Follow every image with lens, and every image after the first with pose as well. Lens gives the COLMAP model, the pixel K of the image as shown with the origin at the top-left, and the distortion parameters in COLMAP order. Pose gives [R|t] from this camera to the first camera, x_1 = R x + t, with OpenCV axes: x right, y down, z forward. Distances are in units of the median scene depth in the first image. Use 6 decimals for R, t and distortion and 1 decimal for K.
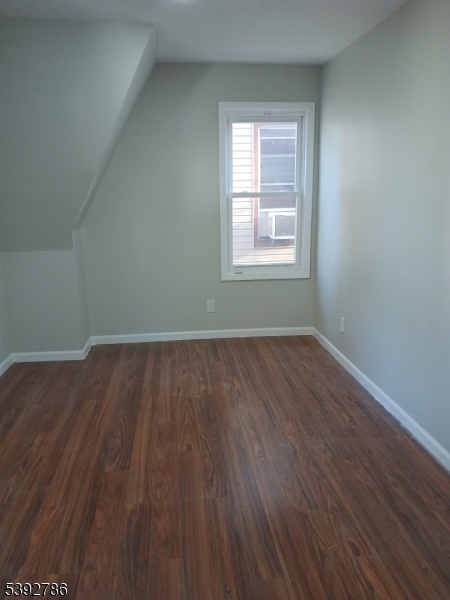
lens RADIAL K [[459.1, 0, 225.0], [0, 459.1, 300.0], [0, 0, 1]] dist [0.000580, -0.000127]
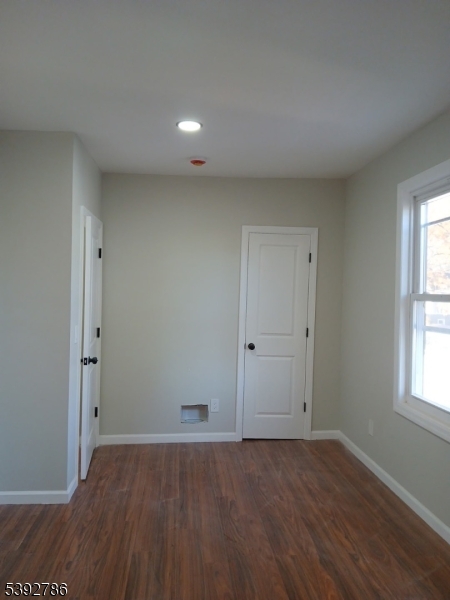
lens RADIAL K [[459.1, 0, 225.0], [0, 459.1, 300.0], [0, 0, 1]] dist [0.000580, -0.000127]
pose [[-0.999781, -0.001665, 0.020875, -0.180926], [0.003433, 0.970310, 0.241839, -0.490761], [-0.020658, 0.241857, -0.970092, 2.079699]]
